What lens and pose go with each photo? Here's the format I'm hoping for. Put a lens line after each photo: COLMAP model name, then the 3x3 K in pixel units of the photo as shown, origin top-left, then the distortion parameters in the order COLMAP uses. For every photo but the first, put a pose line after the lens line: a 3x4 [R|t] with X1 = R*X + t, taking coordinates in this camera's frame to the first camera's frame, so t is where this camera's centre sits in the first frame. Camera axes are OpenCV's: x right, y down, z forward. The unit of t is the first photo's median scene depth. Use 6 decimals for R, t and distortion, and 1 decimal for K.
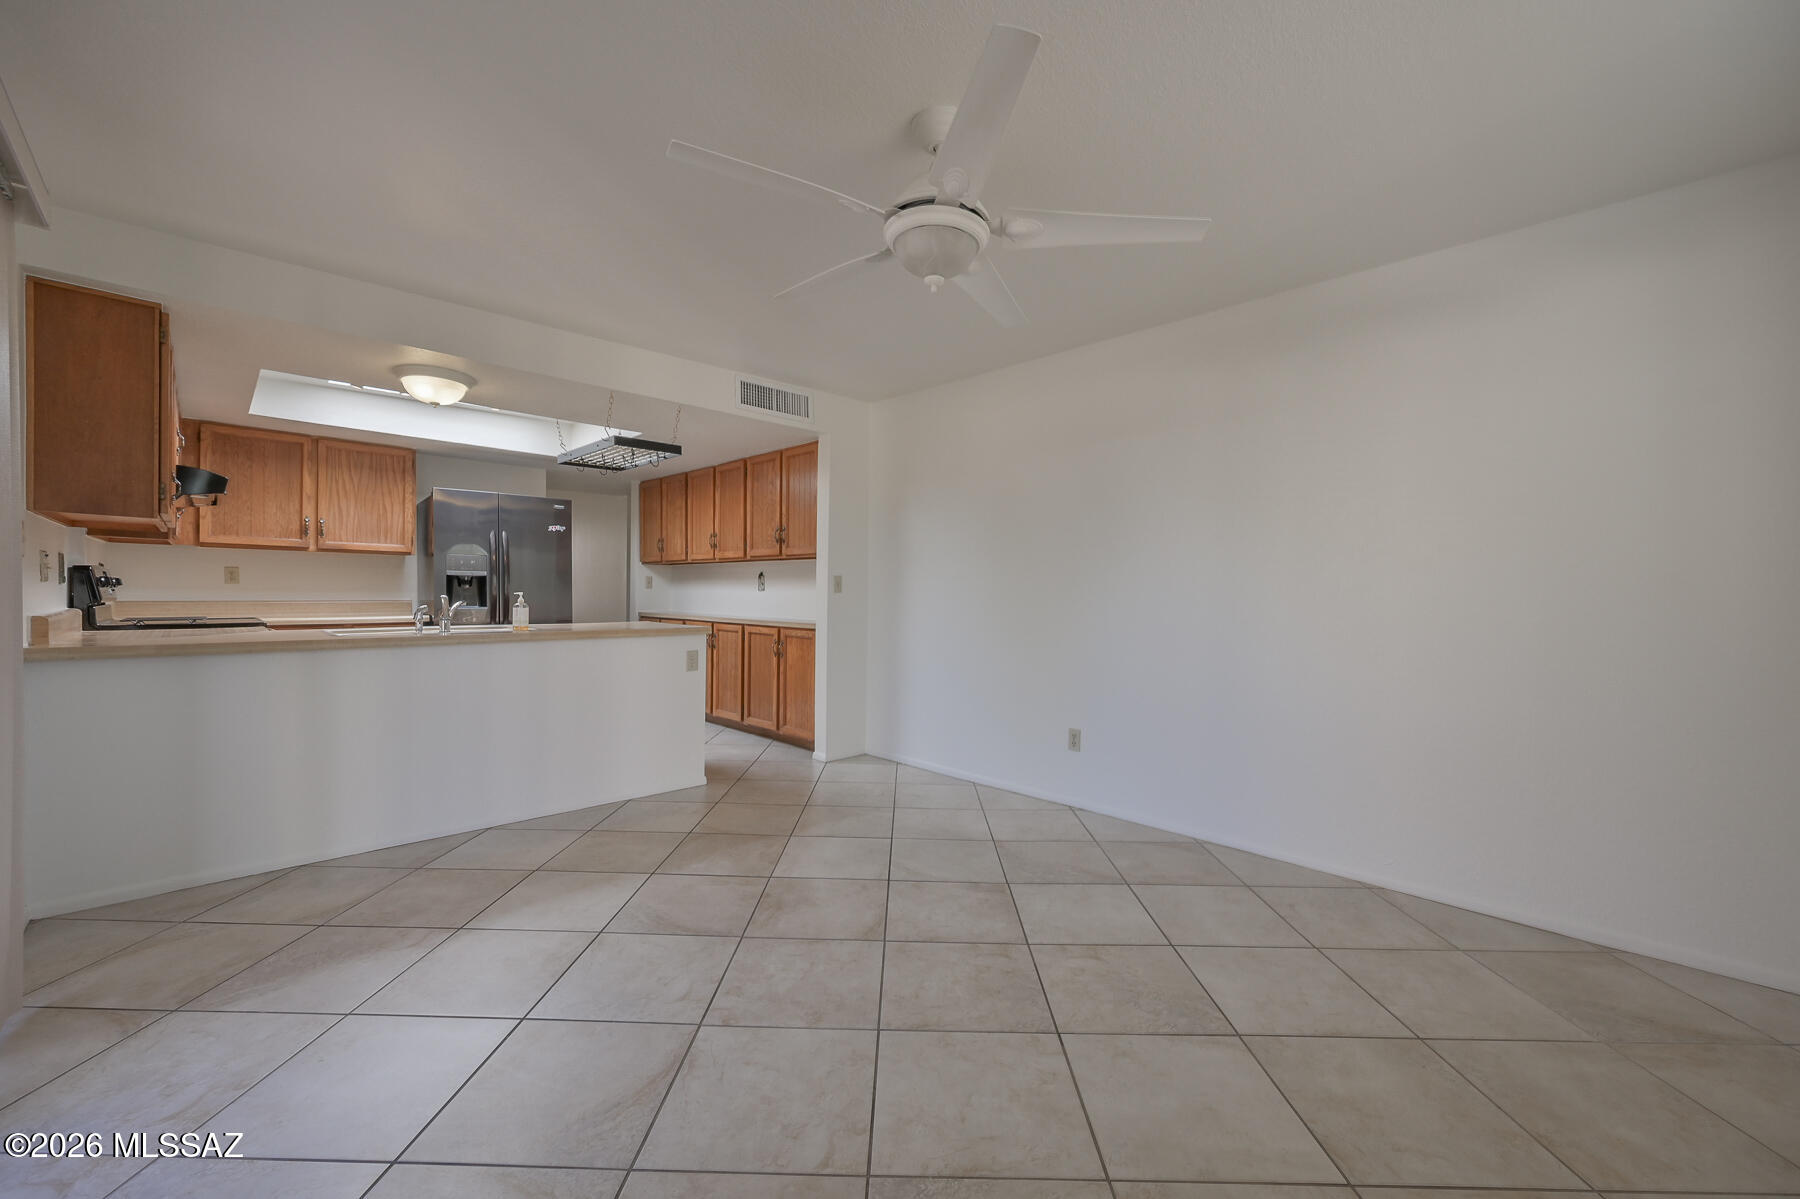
lens RADIAL K [[706.3, 0, 901.8], [0, 706.3, 598.9], [0, 0, 1]] dist [0.001604, 0.000061]
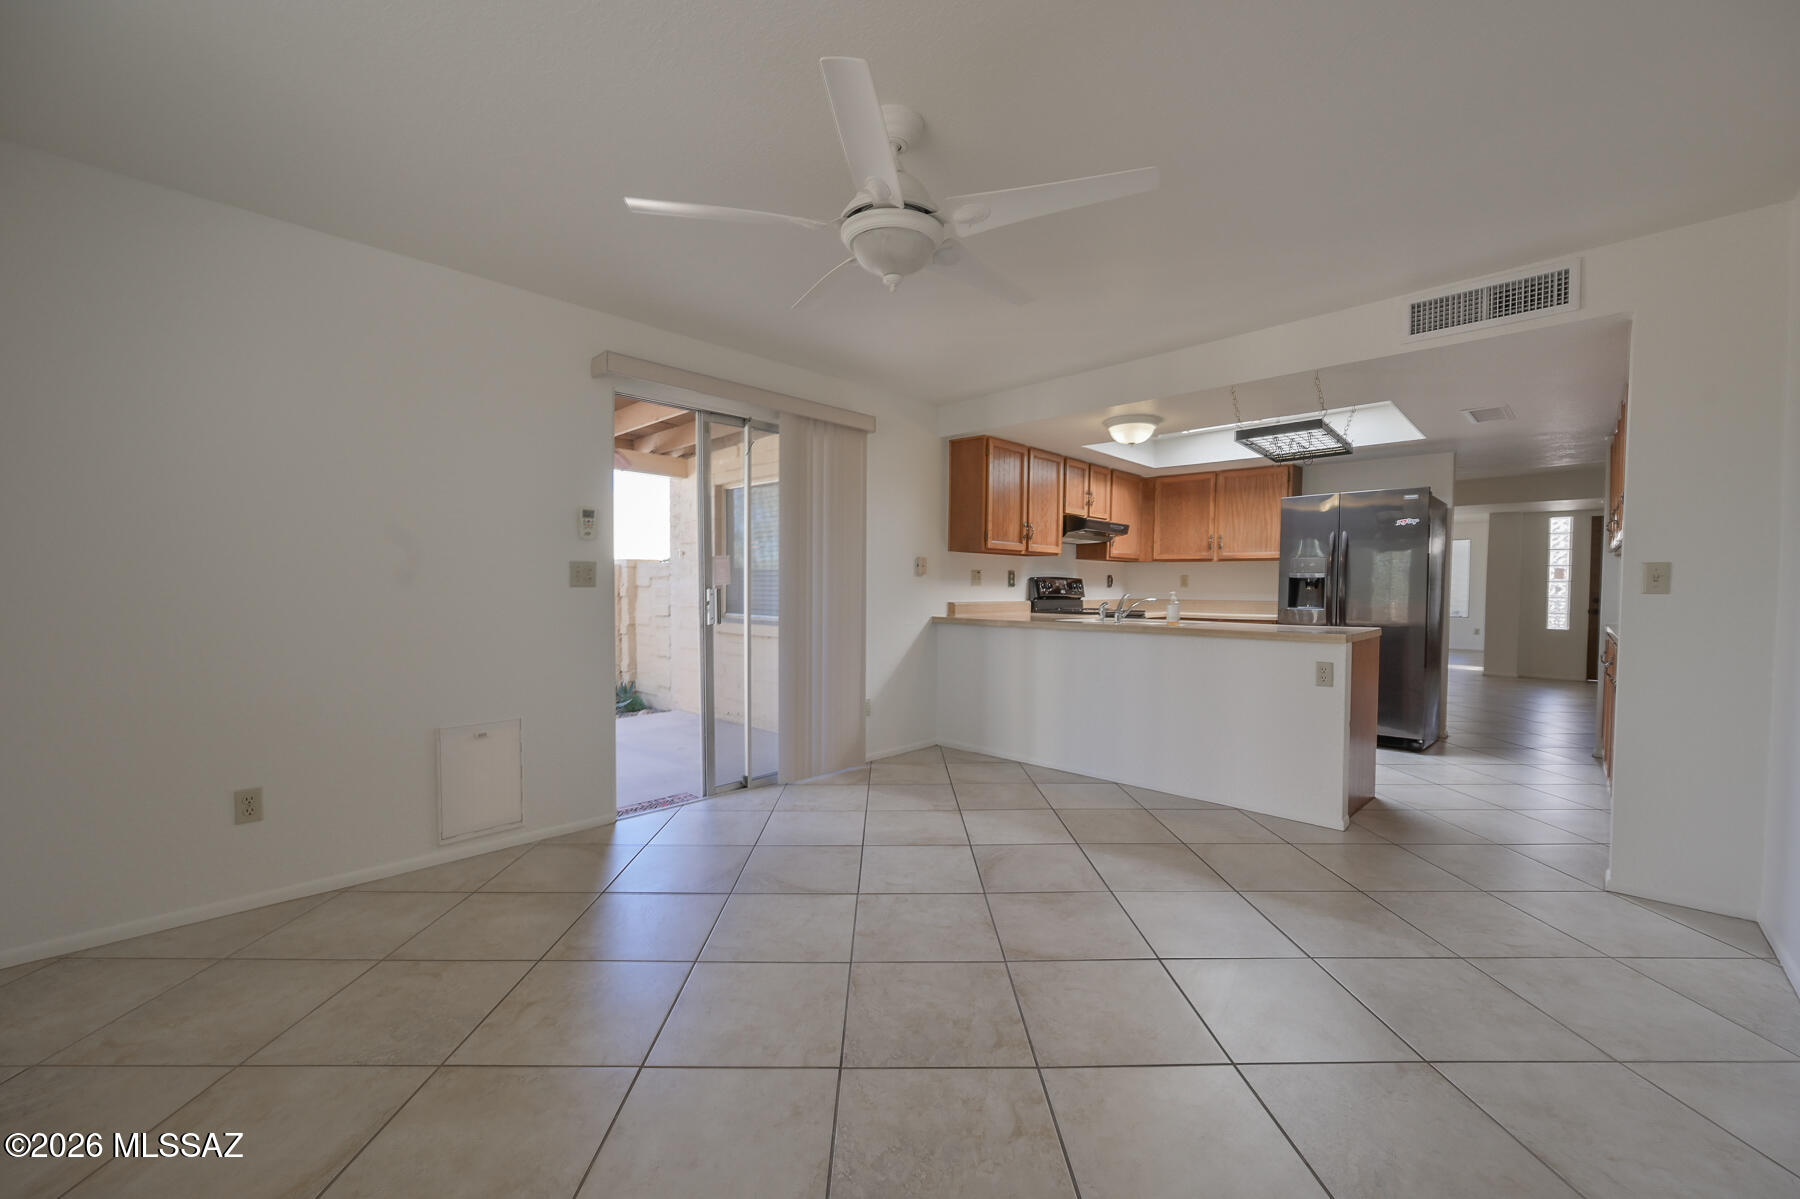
lens RADIAL K [[706.3, 0, 905.3], [0, 706.3, 597.9], [0, 0, 1]] dist [0.001604, 0.000061]
pose [[0.034039, 0.005651, -0.999405, 0.491426], [-0.016411, 0.999852, 0.005094, 0.001552], [0.999286, 0.016228, 0.034127, 0.454027]]
